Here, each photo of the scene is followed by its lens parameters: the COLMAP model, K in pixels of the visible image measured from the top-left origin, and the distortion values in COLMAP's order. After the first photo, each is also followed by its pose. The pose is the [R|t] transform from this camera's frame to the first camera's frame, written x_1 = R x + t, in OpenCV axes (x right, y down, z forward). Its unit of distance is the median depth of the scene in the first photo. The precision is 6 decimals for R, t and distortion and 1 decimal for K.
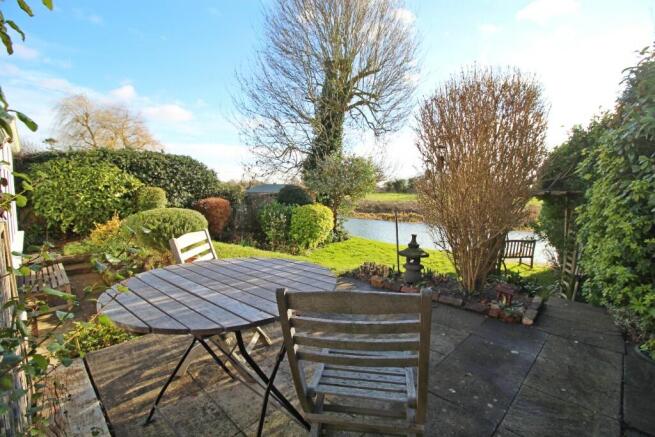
lens RADIAL K [[305.4, 0, 327.5], [0, 305.4, 218.5], [0, 0, 1]] dist [-0.014565, -0.001222]
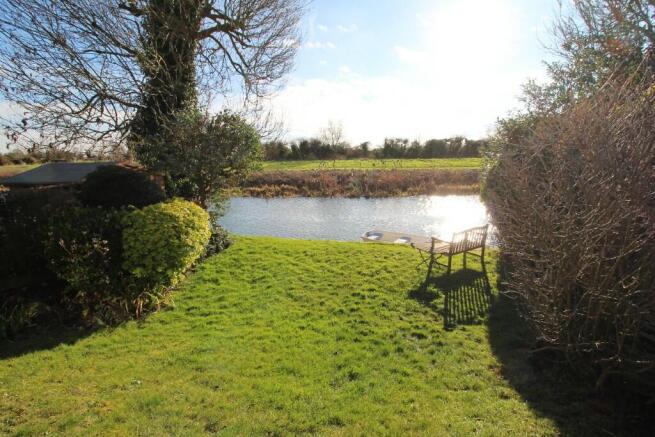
lens RADIAL K [[305.4, 0, 327.5], [0, 305.4, 218.5], [0, 0, 1]] dist [-0.014565, -0.001222]
pose [[0.884074, -0.123257, 0.450800, -0.028505], [0.072443, 0.989078, 0.128364, -0.045277], [-0.461698, -0.080826, 0.883347, 0.280266]]
